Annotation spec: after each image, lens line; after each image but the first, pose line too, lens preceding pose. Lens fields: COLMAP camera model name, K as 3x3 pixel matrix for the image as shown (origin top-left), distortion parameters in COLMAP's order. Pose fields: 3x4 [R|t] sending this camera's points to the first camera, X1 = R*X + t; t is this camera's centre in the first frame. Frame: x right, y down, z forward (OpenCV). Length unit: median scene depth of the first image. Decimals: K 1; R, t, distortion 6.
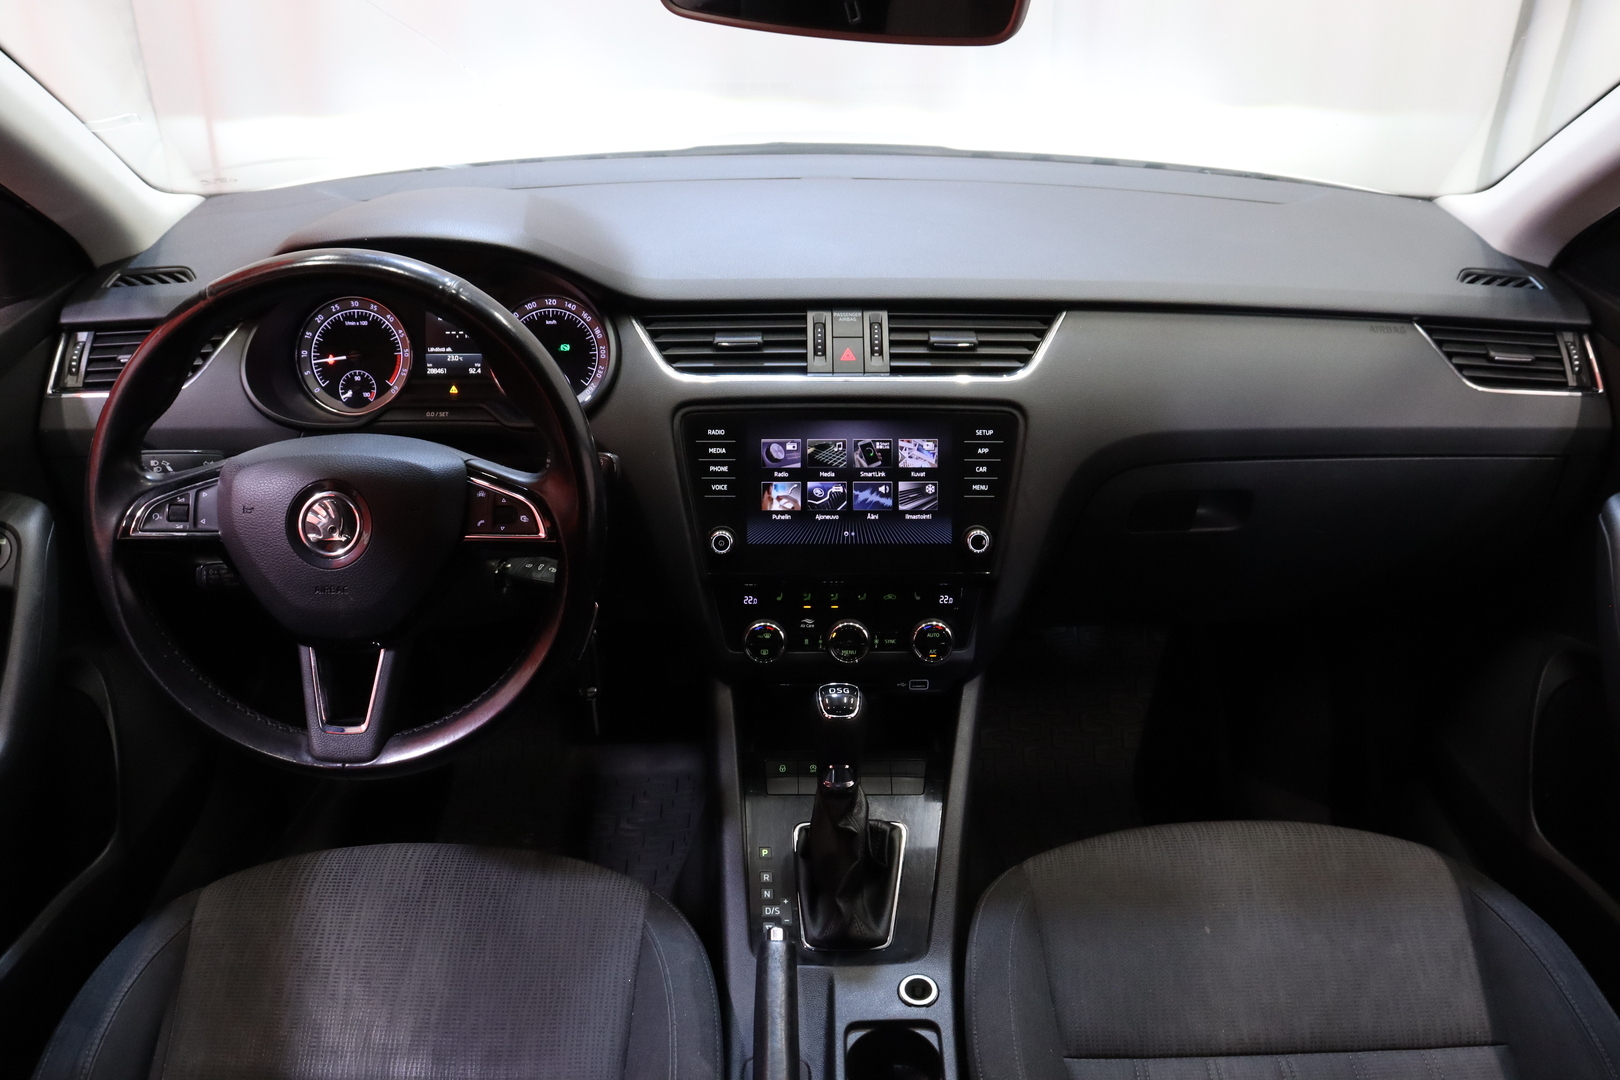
lens RADIAL K [[1410.1, 0, 810.0], [0, 1410.1, 540.0], [0, 0, 1]] dist [-0.176549, 0.193826]
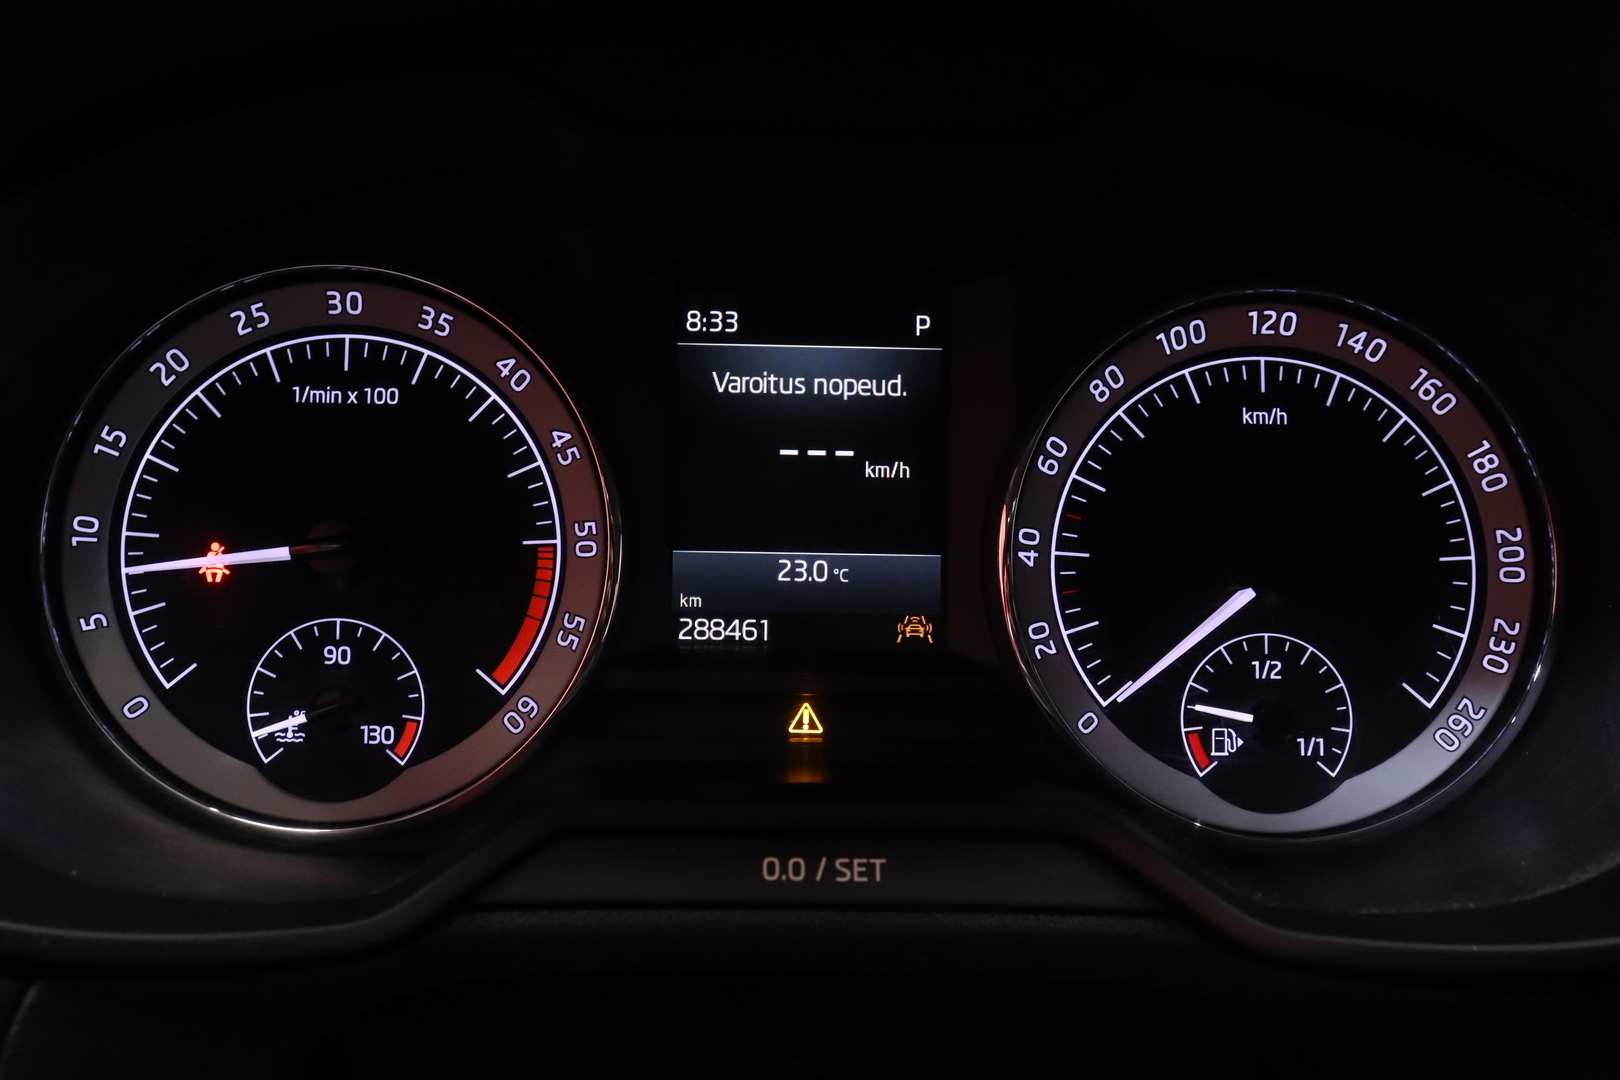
lens RADIAL K [[1808.4, 0, 806.4], [0, 1808.4, 518.8], [0, 0, 1]] dist [-0.129094, 0.260444]
pose [[0.999420, 0.013401, 0.031292, -0.281976], [-0.007363, 0.982594, -0.185621, -0.092895], [-0.033235, 0.185283, 0.982123, 0.774391]]
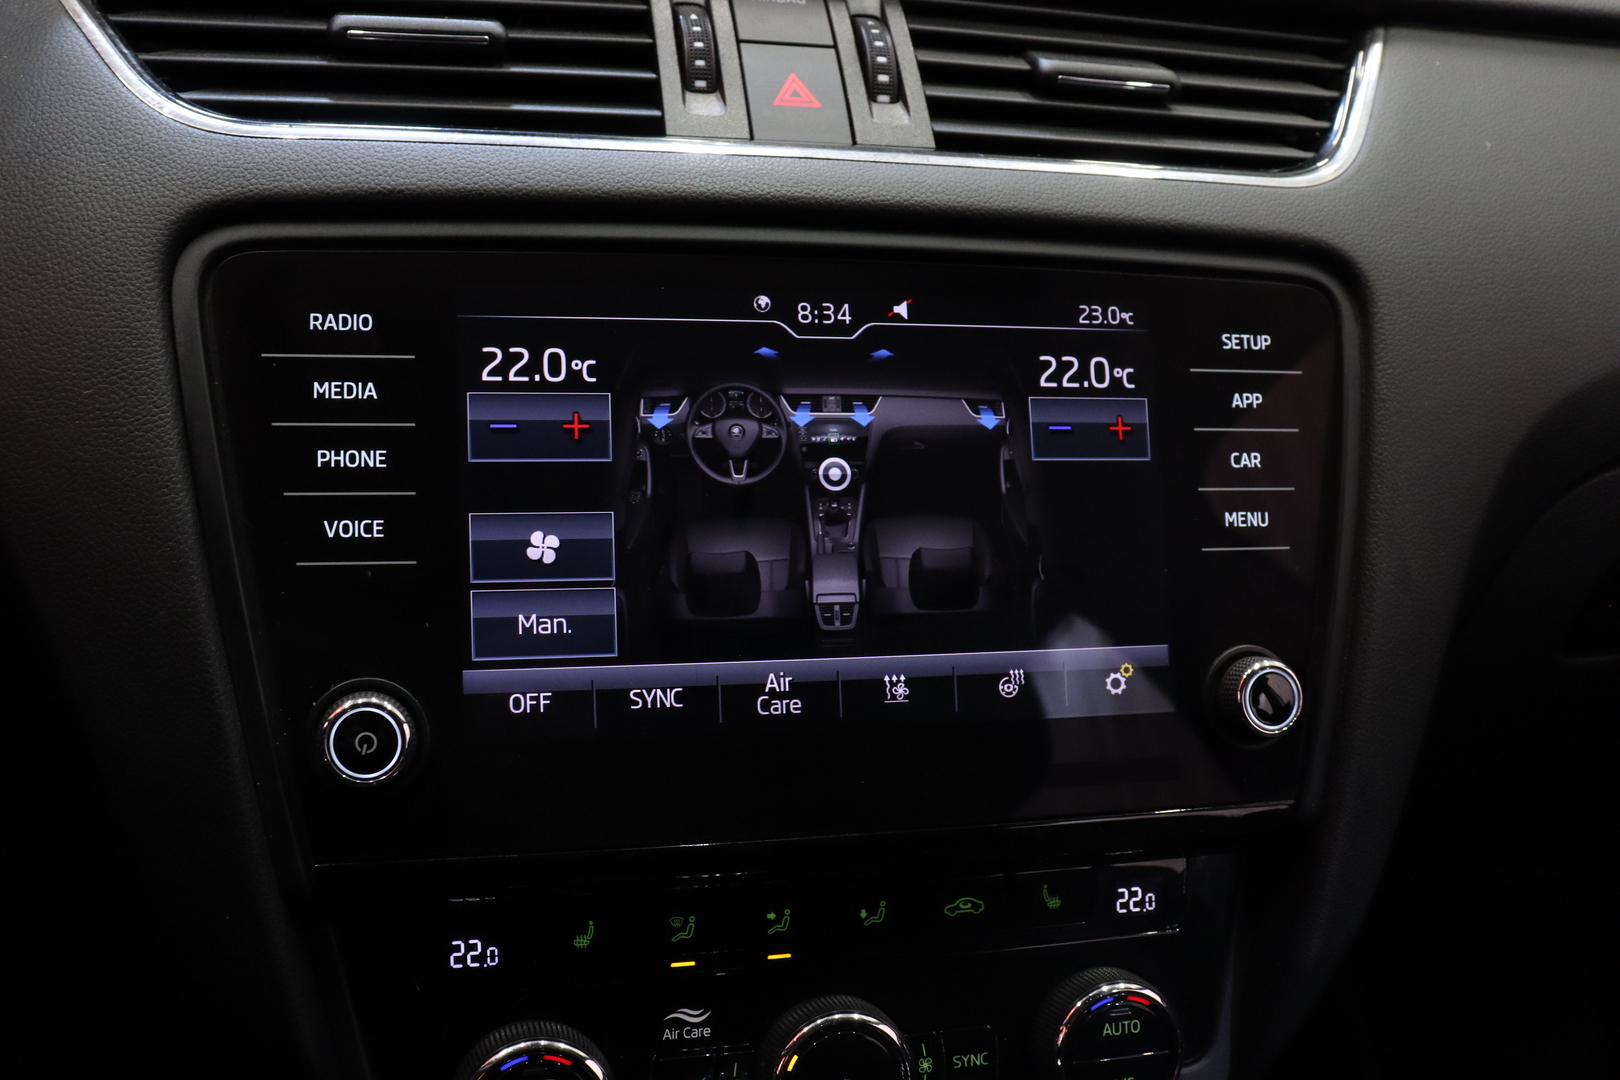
lens RADIAL K [[1590.2, 0, 807.8], [0, 1590.2, 508.2], [0, 0, 1]] dist [-0.163070, 0.218588]
pose [[0.969797, -0.010638, 0.243682, -0.052776], [0.049873, 0.986590, -0.155412, 0.008127], [-0.238760, 0.162871, 0.957323, 0.688993]]
